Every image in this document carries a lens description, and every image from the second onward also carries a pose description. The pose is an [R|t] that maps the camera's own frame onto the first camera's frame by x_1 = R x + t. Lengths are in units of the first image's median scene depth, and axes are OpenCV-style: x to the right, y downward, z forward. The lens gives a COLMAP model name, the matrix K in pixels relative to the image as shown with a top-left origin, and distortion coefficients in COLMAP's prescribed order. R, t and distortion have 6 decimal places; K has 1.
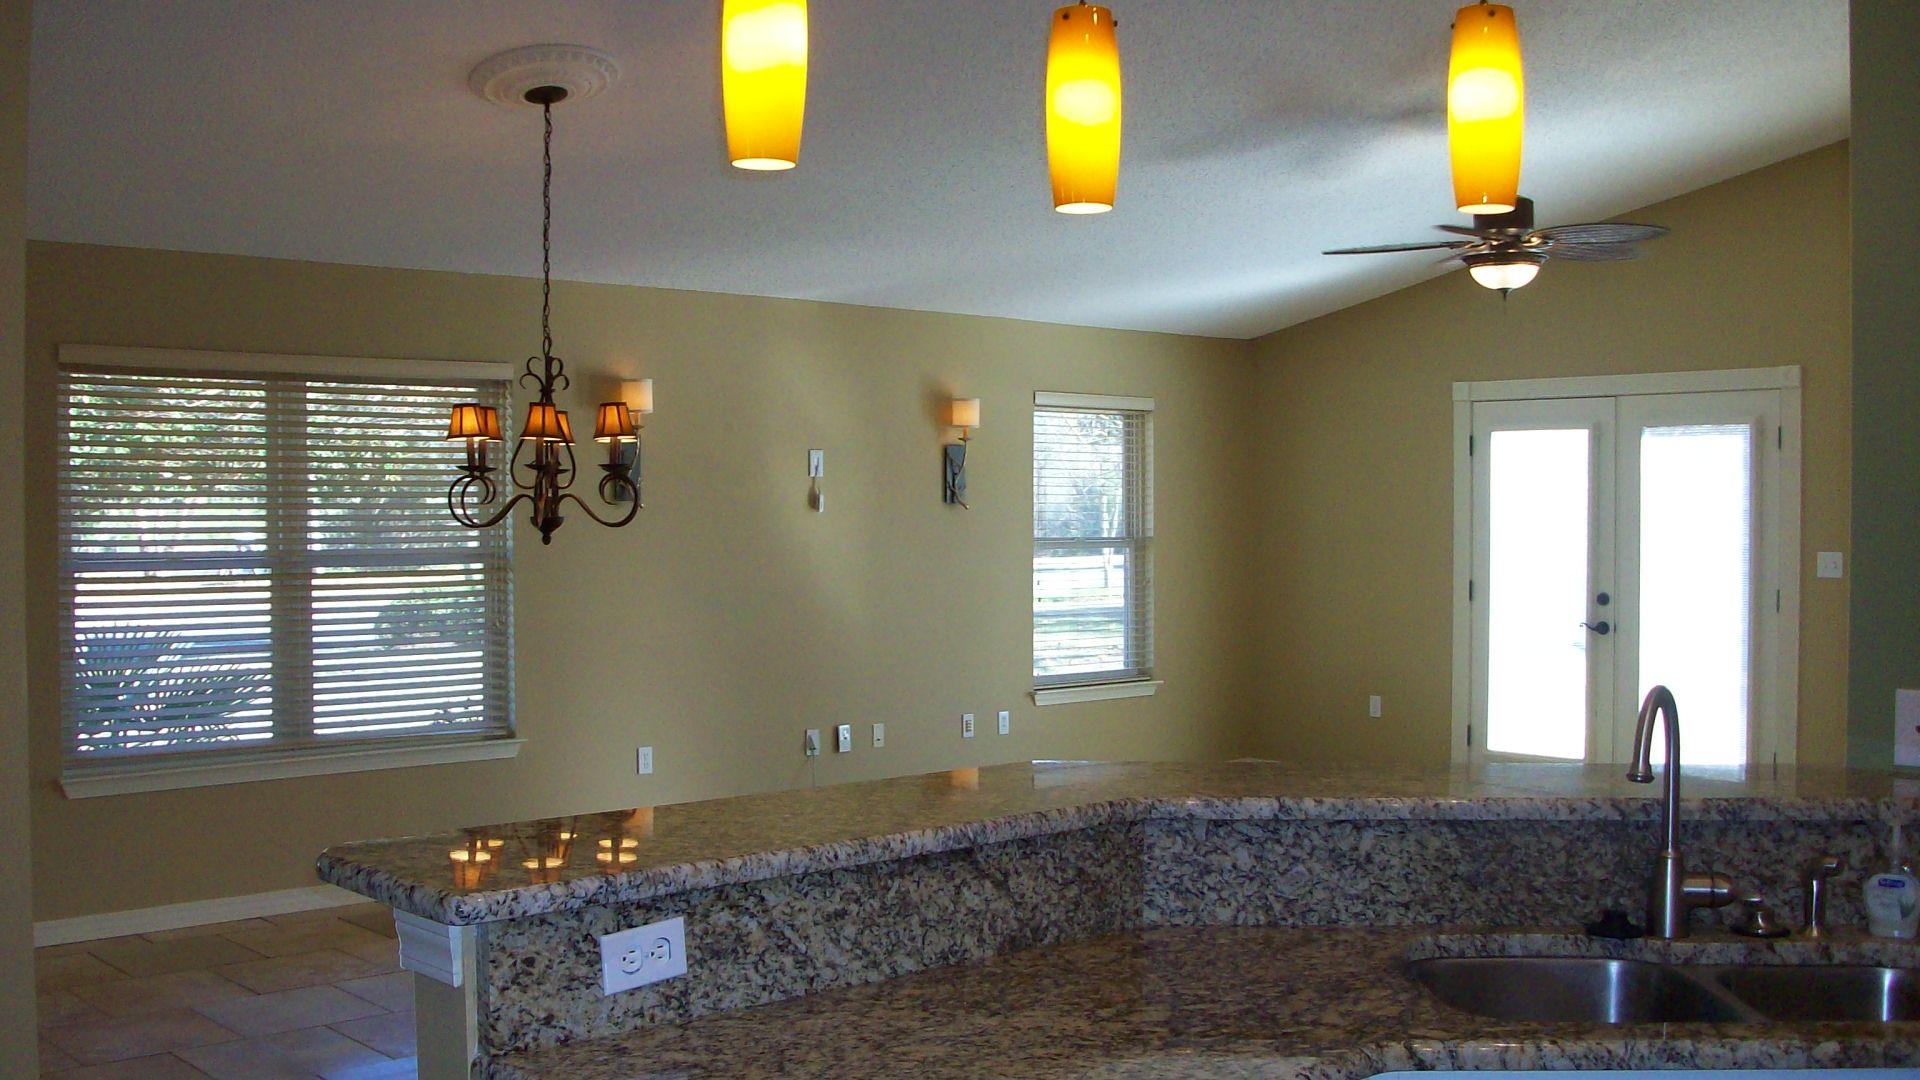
lens RADIAL K [[1932.5, 0, 960.0], [0, 1932.5, 540.0], [0, 0, 1]] dist [-0.171613, 0.274947]
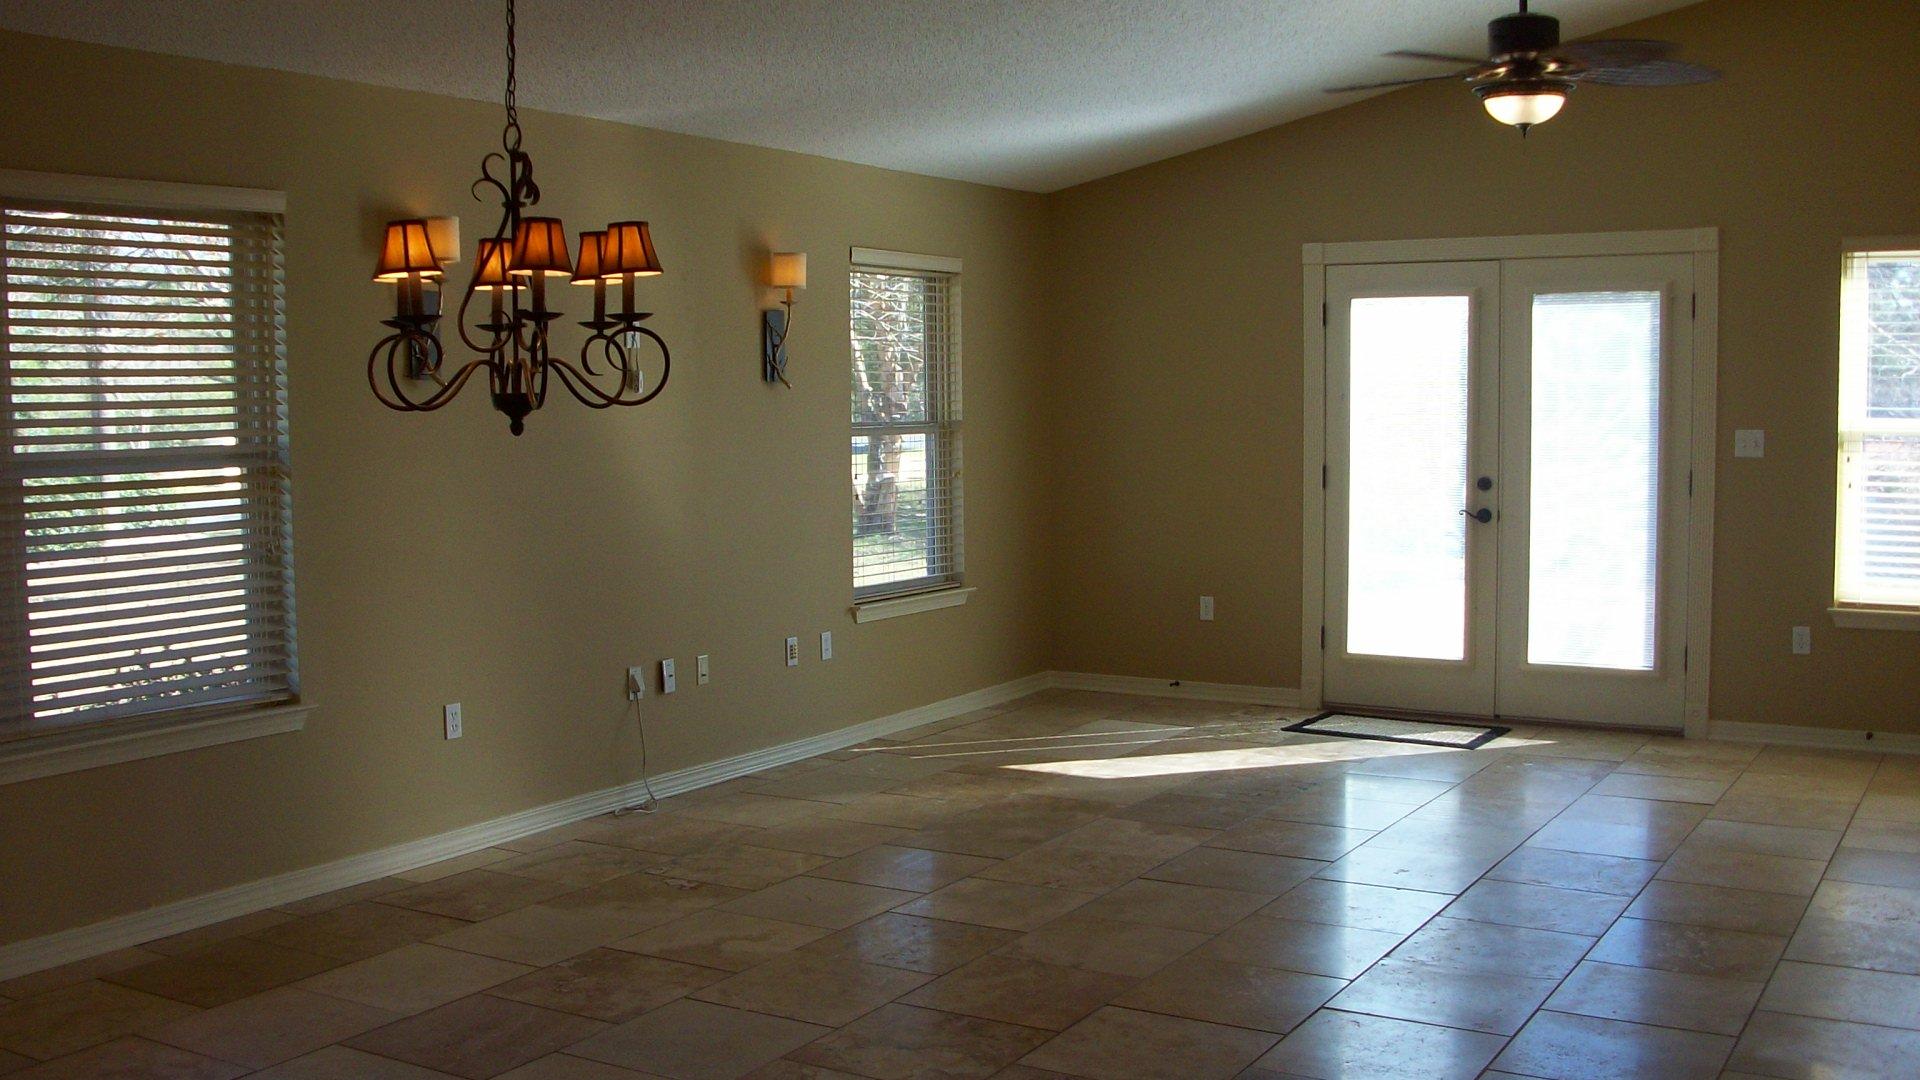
lens RADIAL K [[1932.5, 0, 960.0], [0, 1932.5, 540.0], [0, 0, 1]] dist [-0.171613, 0.274947]
pose [[0.958783, -0.028609, 0.282696, -0.161705], [0.012513, 0.998204, 0.058580, 0.001189], [-0.283864, -0.052628, 0.957419, 0.195502]]
